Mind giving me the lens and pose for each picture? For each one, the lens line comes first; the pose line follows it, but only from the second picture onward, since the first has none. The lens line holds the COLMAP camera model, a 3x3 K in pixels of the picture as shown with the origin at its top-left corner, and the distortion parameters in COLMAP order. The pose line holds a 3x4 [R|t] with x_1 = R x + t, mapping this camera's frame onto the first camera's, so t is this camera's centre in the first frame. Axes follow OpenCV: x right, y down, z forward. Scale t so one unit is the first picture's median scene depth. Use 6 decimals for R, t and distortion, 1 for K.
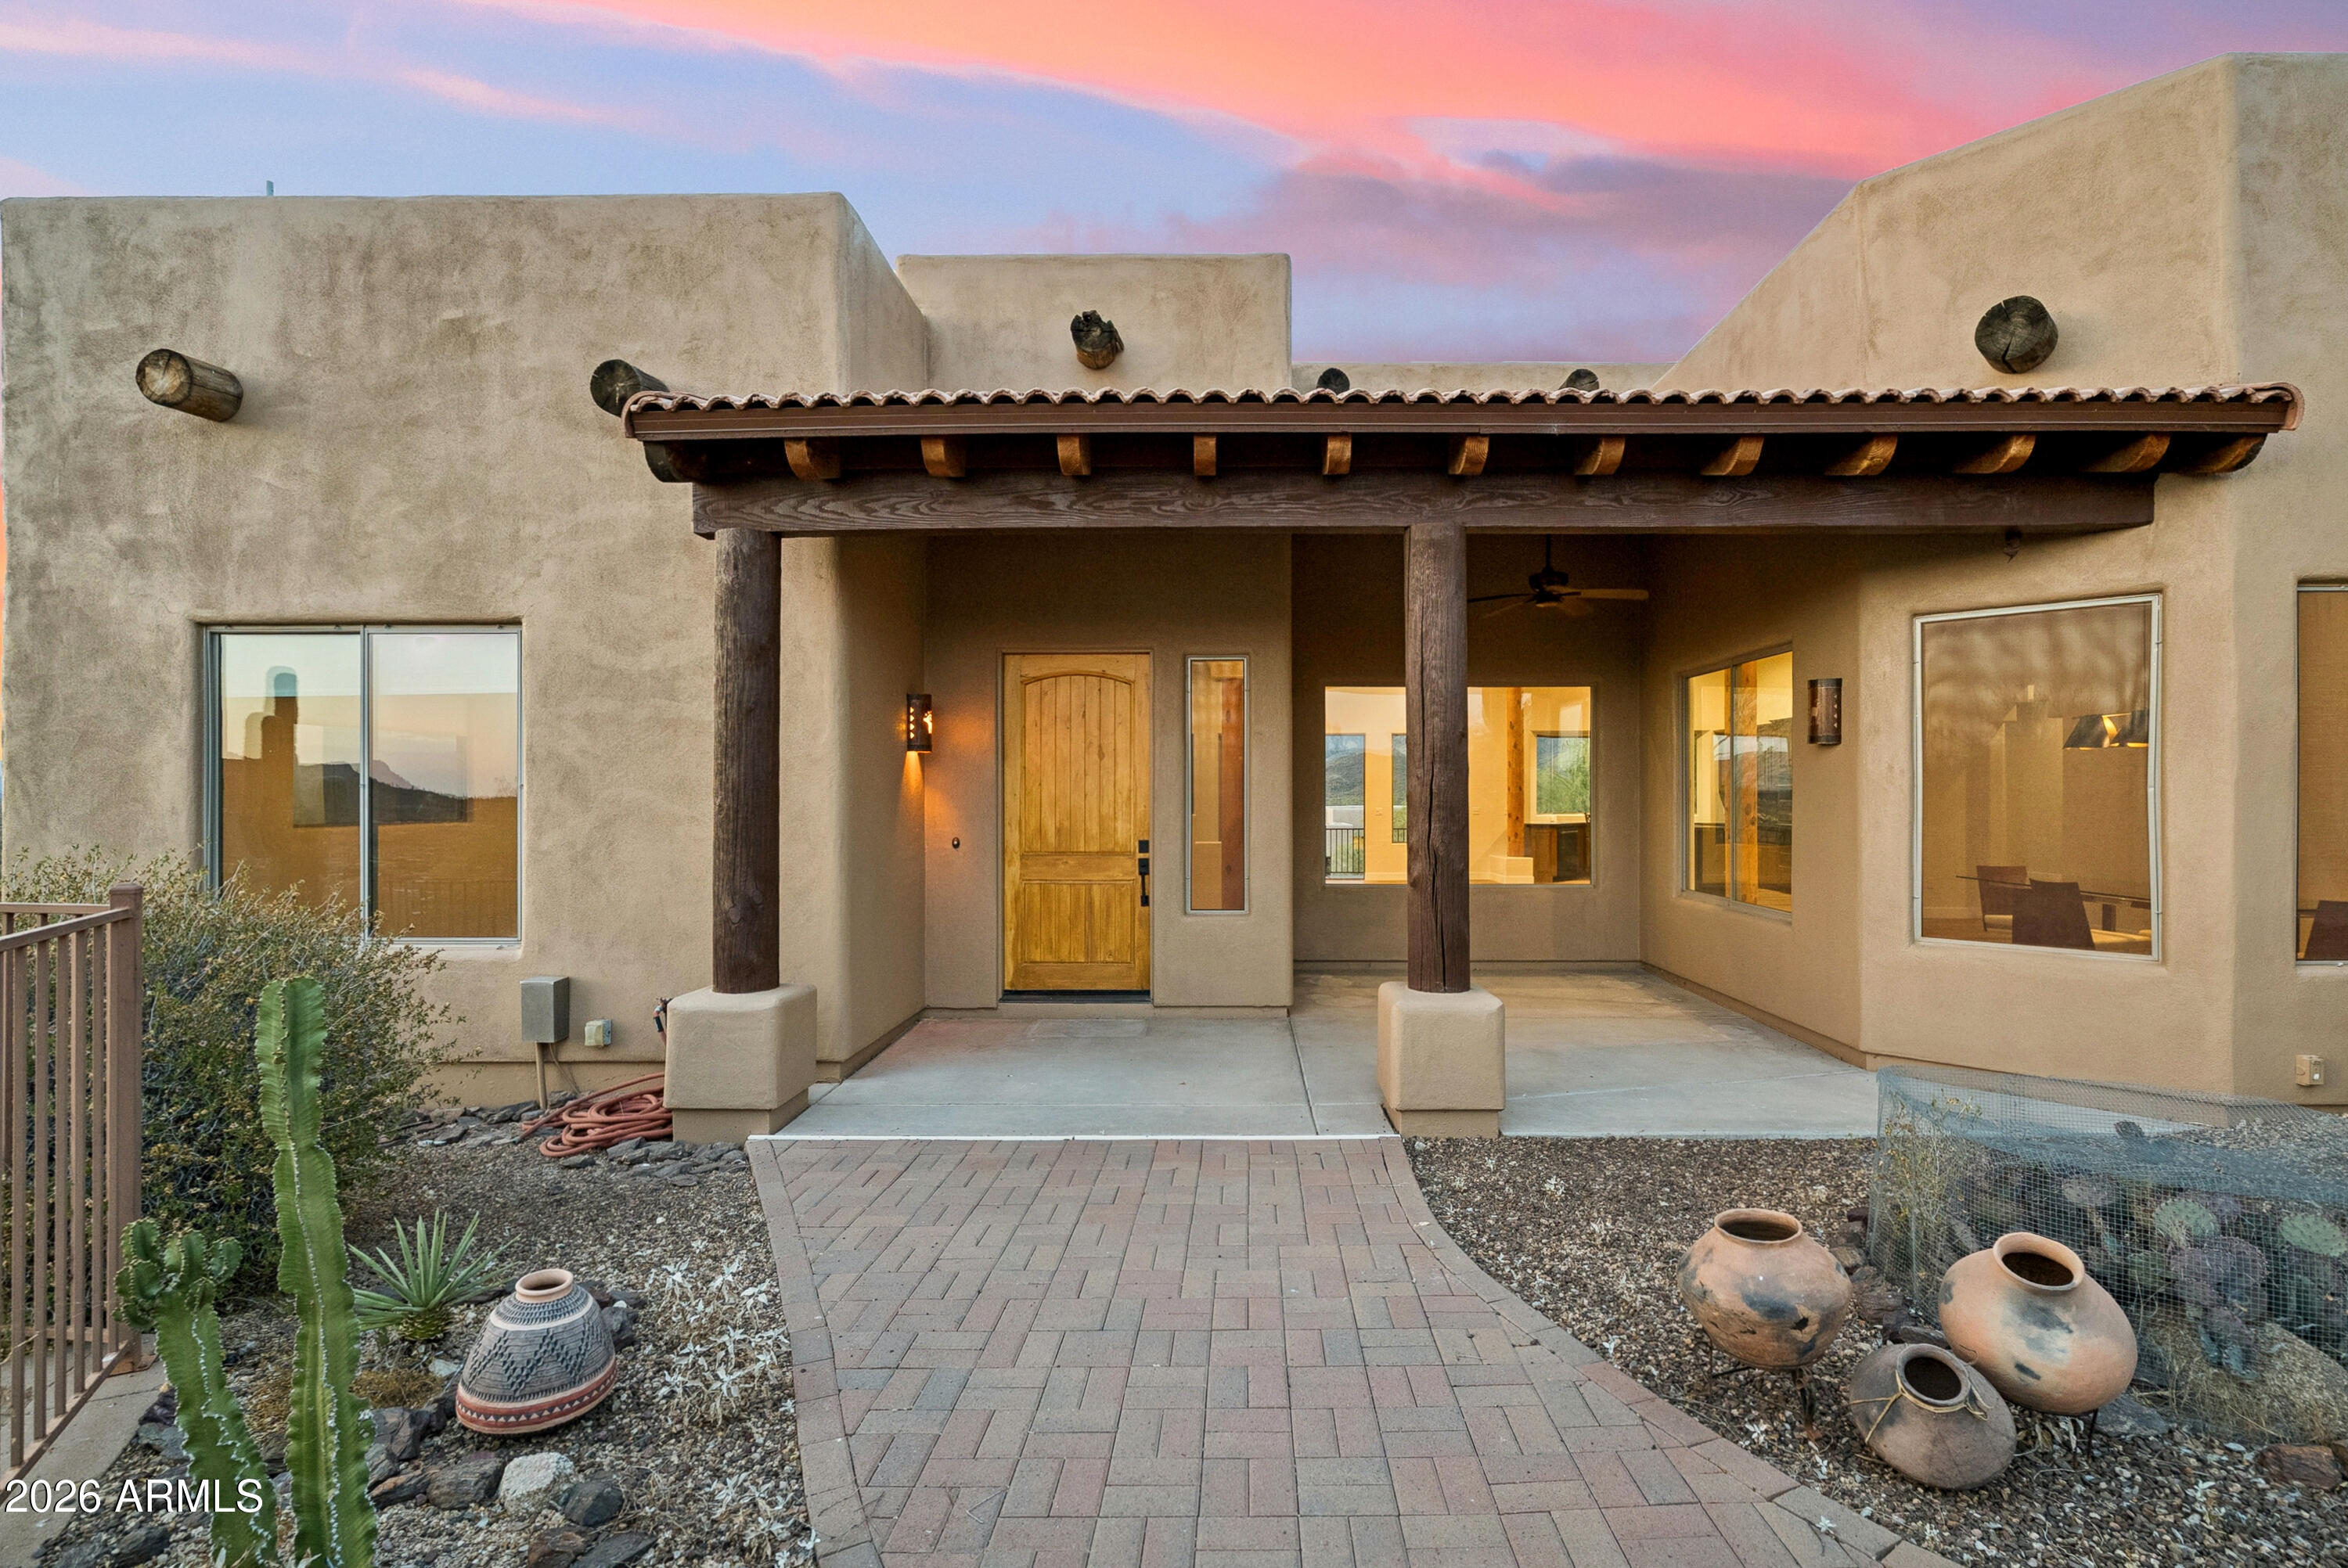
lens RADIAL K [[1096.1, 0, 1253.6], [0, 1096.1, 794.1], [0, 0, 1]] dist [-0.004292, -0.000084]
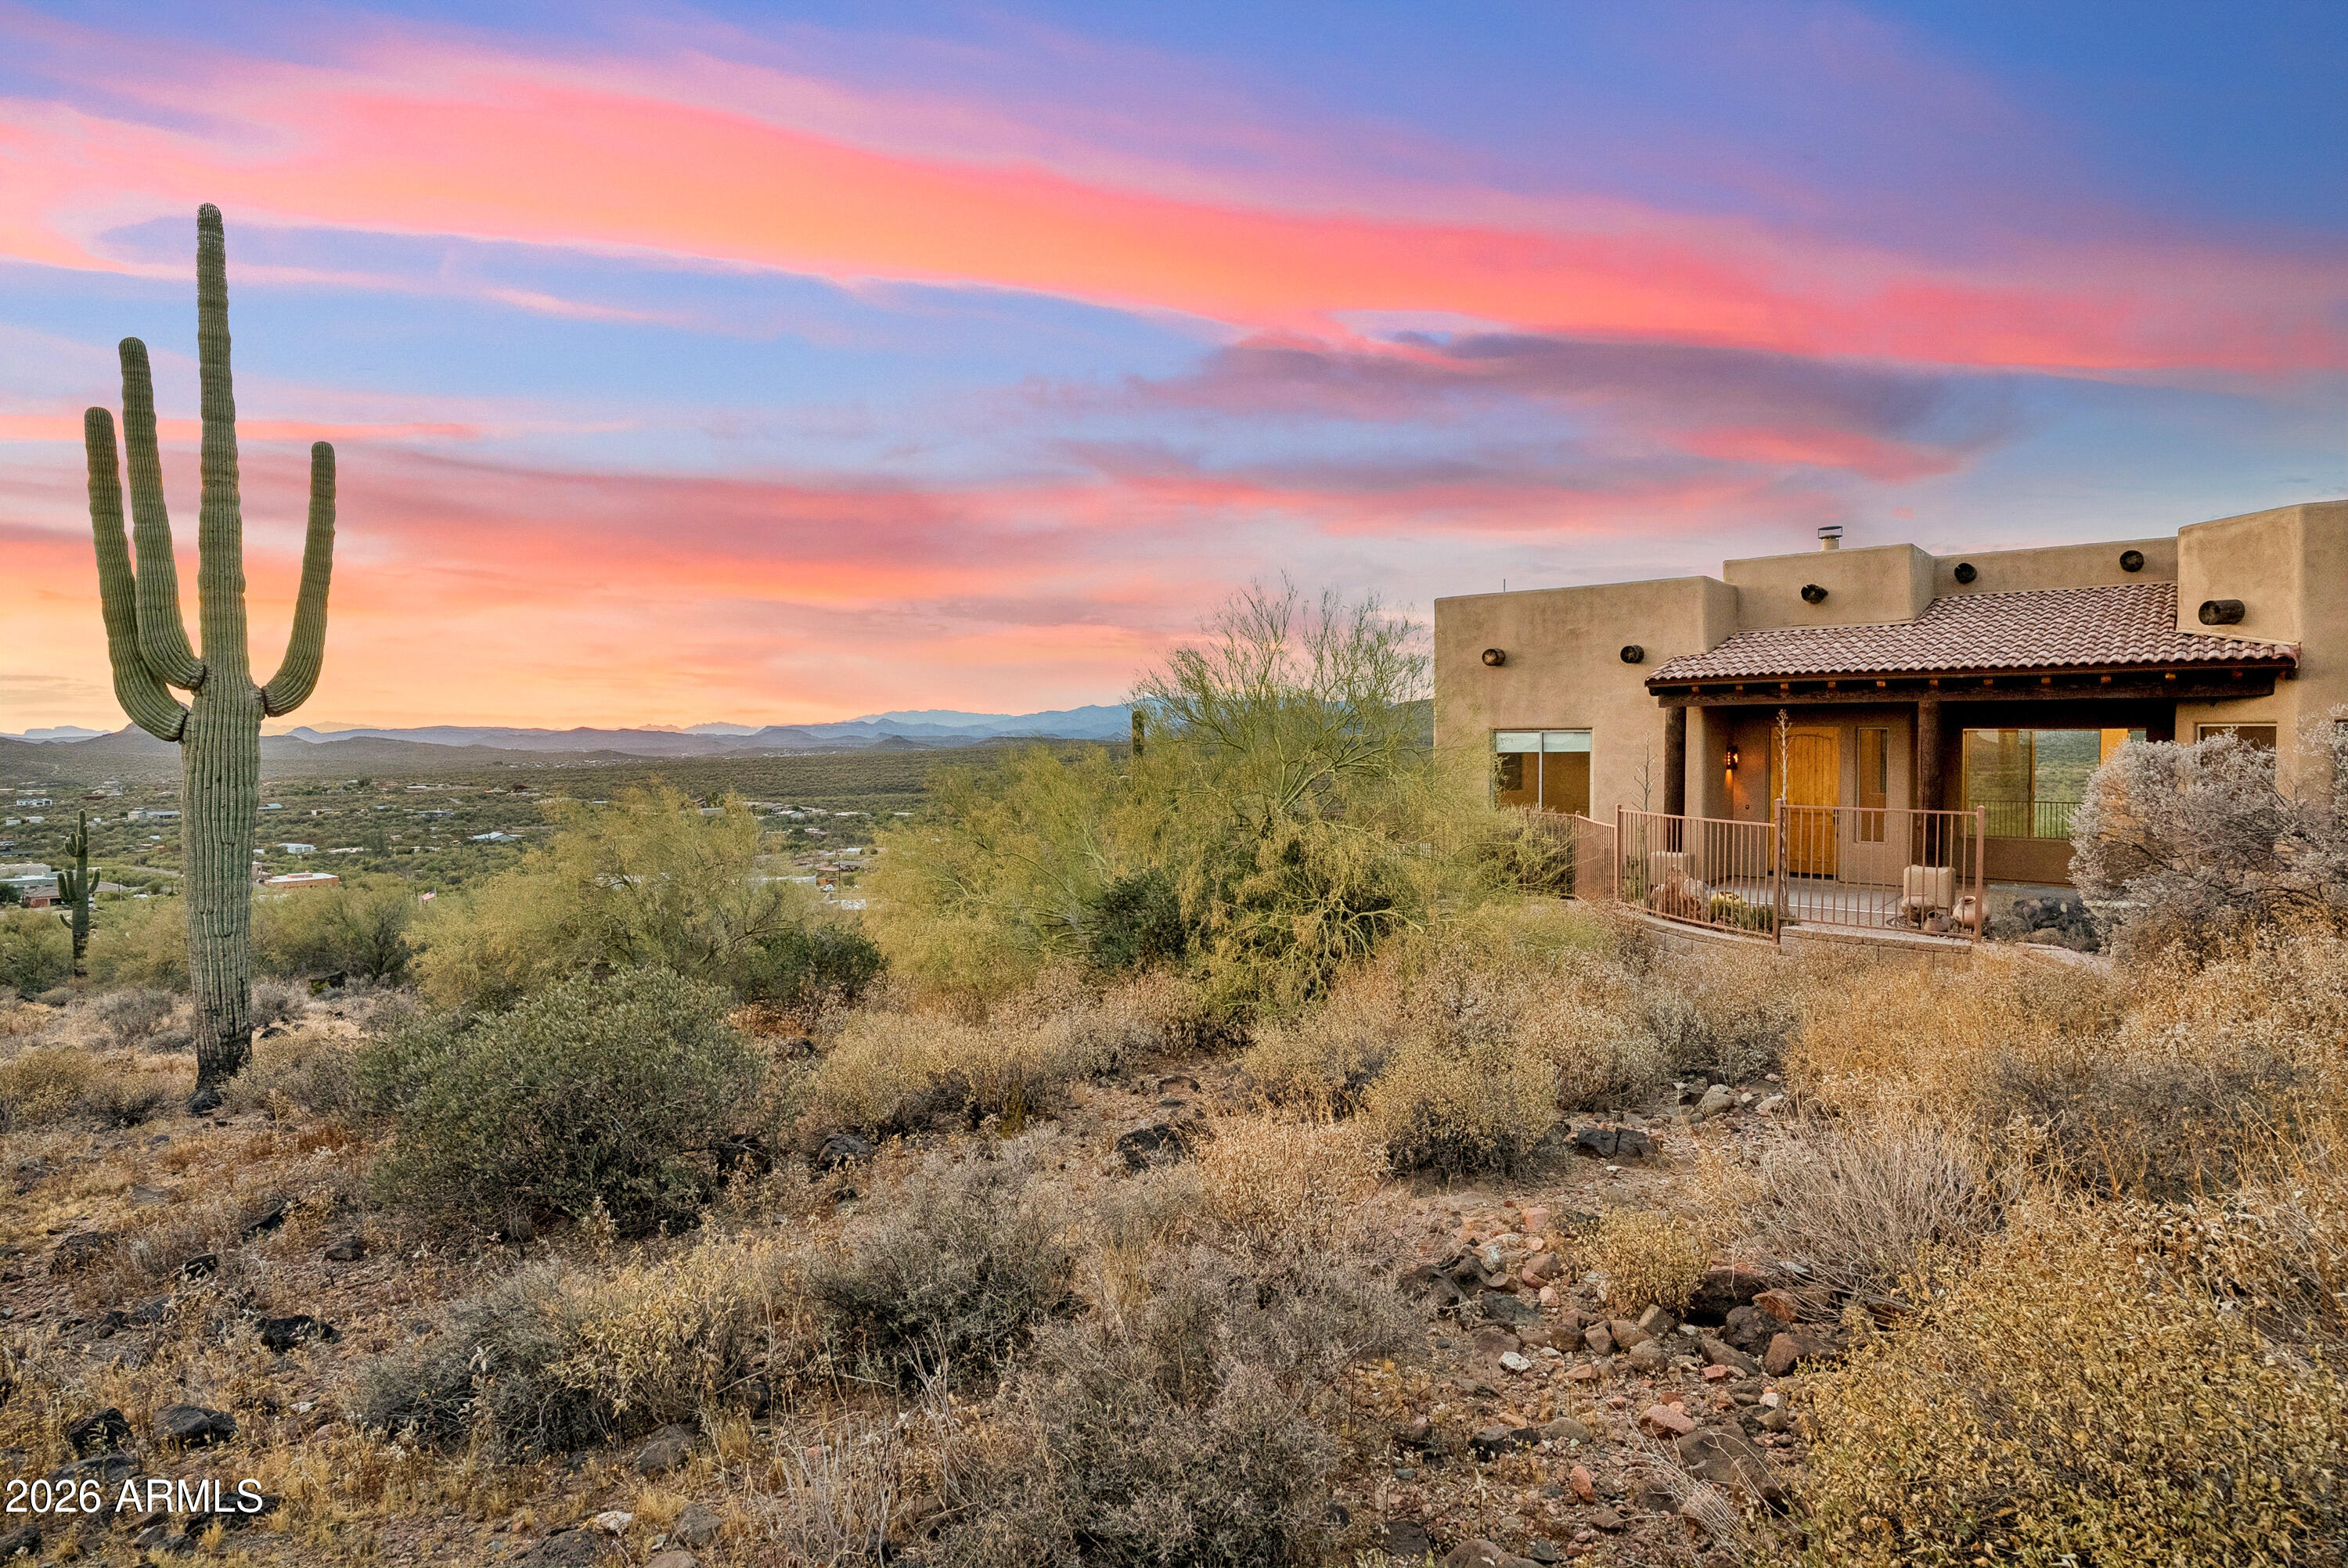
lens RADIAL K [[1233.3, 0, 1158.7], [0, 1233.3, 771.6], [0, 0, 1]] dist [-0.008102, -0.000416]
pose [[0.750988, 0.018238, -0.660064, 0.666898], [-0.000165, 0.999624, 0.027432, -0.133867], [0.660316, -0.020492, 0.750708, -2.317043]]
